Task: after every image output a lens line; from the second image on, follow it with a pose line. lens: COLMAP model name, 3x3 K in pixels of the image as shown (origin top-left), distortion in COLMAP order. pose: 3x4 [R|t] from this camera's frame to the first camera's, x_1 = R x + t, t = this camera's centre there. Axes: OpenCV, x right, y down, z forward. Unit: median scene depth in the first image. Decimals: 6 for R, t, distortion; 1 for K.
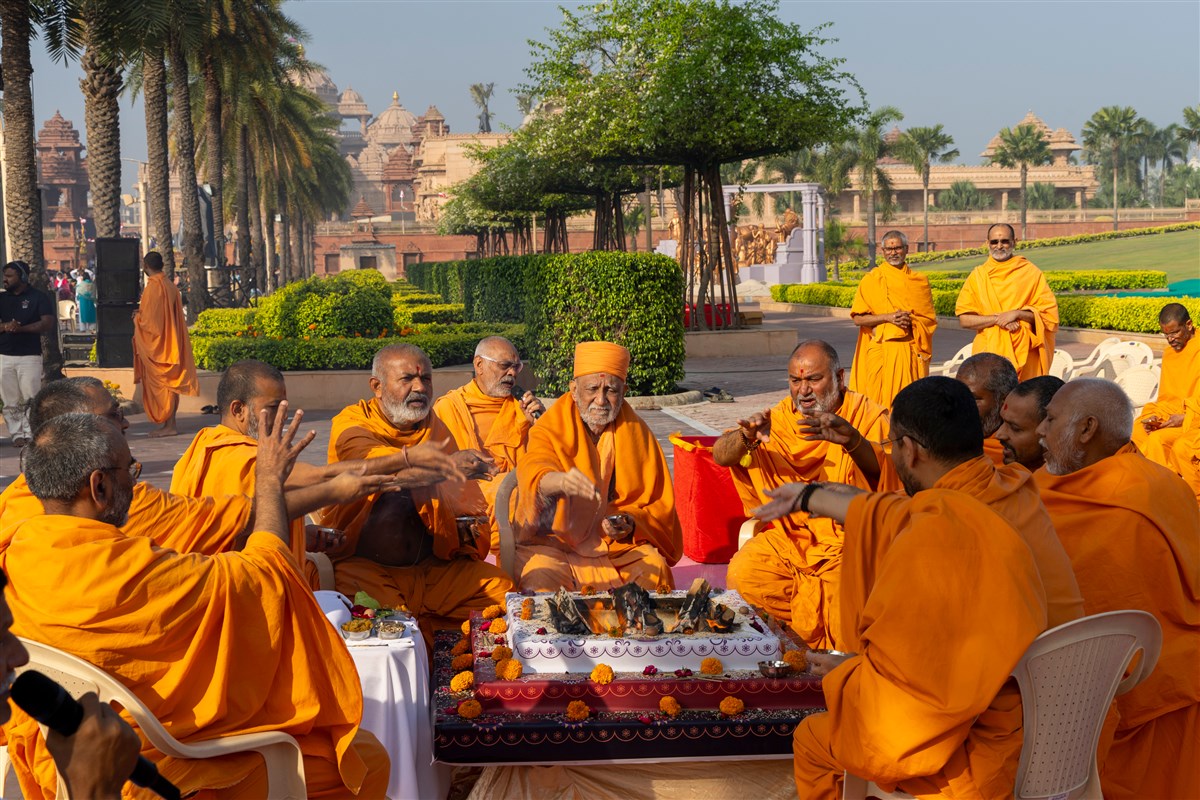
lens RADIAL K [[1731.0, 0, 585.5], [0, 1731.0, 372.6], [0, 0, 1]] dist [0.029891, 0.044699]
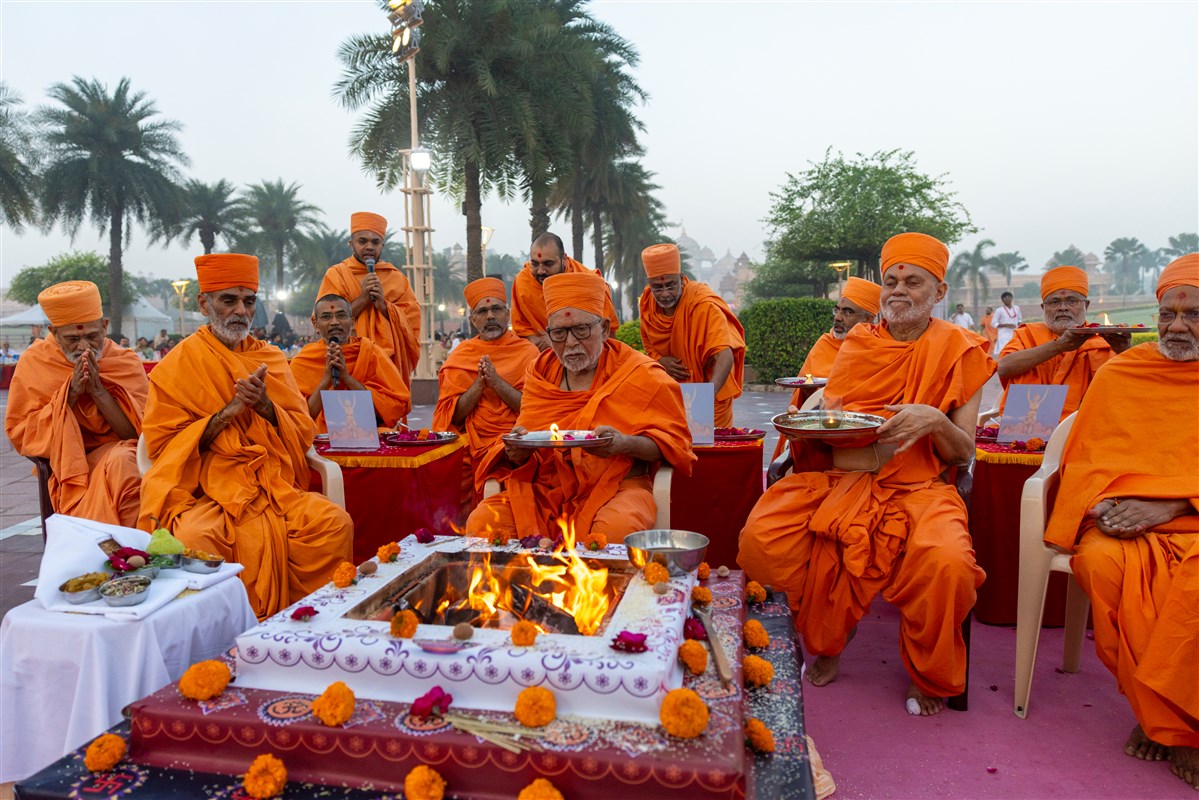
lens RADIAL K [[824.2, 0, 595.1], [0, 824.2, 399.8], [0, 0, 1]] dist [0.007012, -0.002695]
pose [[0.964159, 0.019226, -0.264629, 0.025732], [-0.013939, 0.999664, 0.021843, 0.009970], [0.264960, -0.017371, 0.964103, 0.119784]]
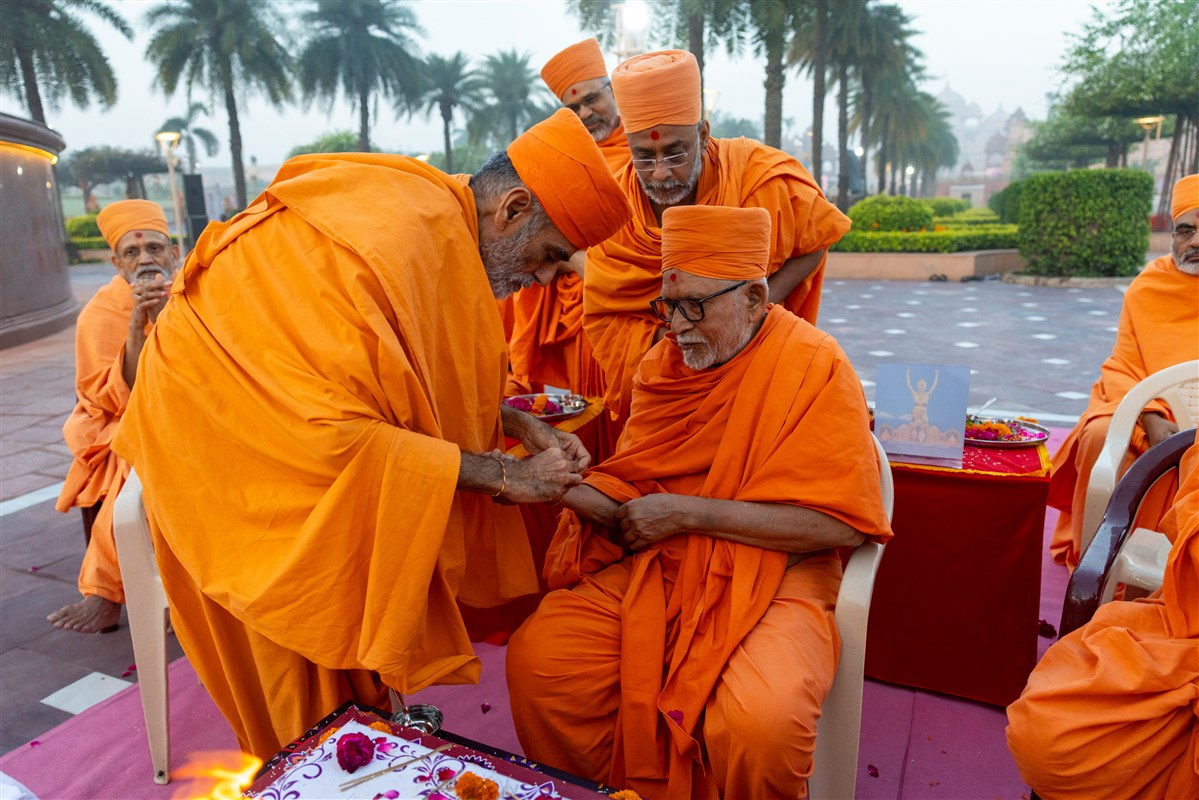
lens RADIAL K [[824.1, 0, 600.8], [0, 824.1, 405.2], [0, 0, 1]] dist [0.004594, -0.003766]
pose [[0.857949, 0.116424, -0.500369, 0.019632], [-0.024768, 0.982224, 0.186072, 0.001049], [0.513138, -0.147247, 0.845581, 0.159659]]
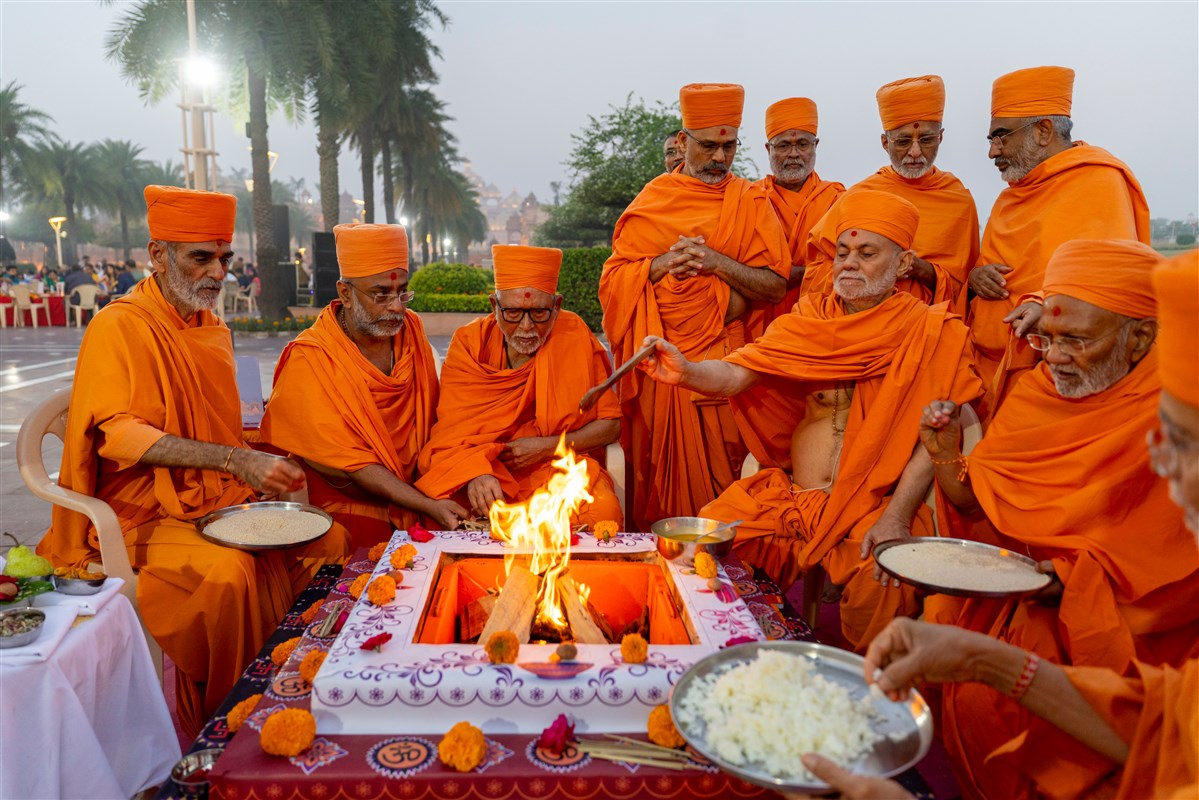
lens RADIAL K [[837.7, 0, 590.9], [0, 837.7, 401.8], [0, 0, 1]] dist [0.034677, -0.065323]
pose [[0.999464, 0.029847, -0.013474, 0.007737], [-0.028558, 0.995766, 0.087381, 0.006947], [0.016025, -0.086949, 0.996084, 0.119069]]
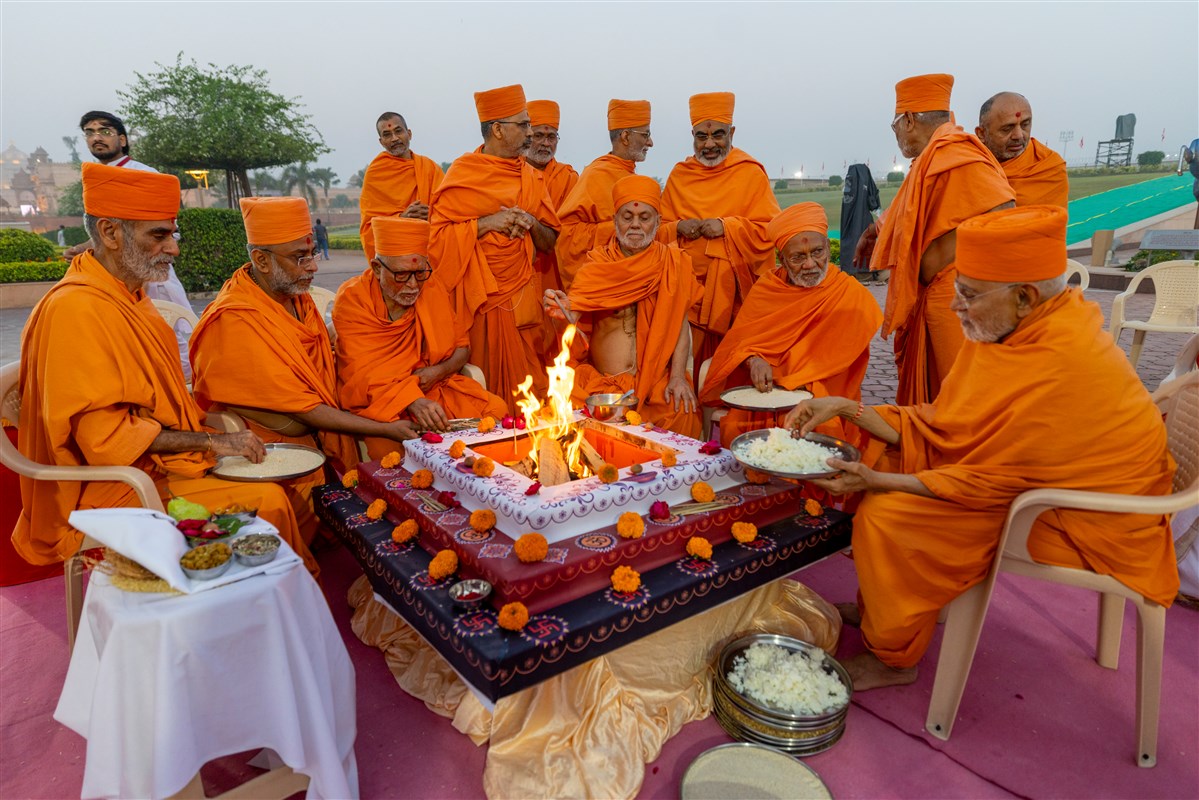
lens RADIAL K [[698.4, 0, 603.3], [0, 698.4, 403.1], [0, 0, 1]] dist [-0.000353, -0.002280]
pose [[0.843258, -0.131309, 0.521224, -0.028190], [0.038470, 0.981958, 0.185142, 0.006846], [-0.536131, -0.136071, 0.833096, 0.113183]]
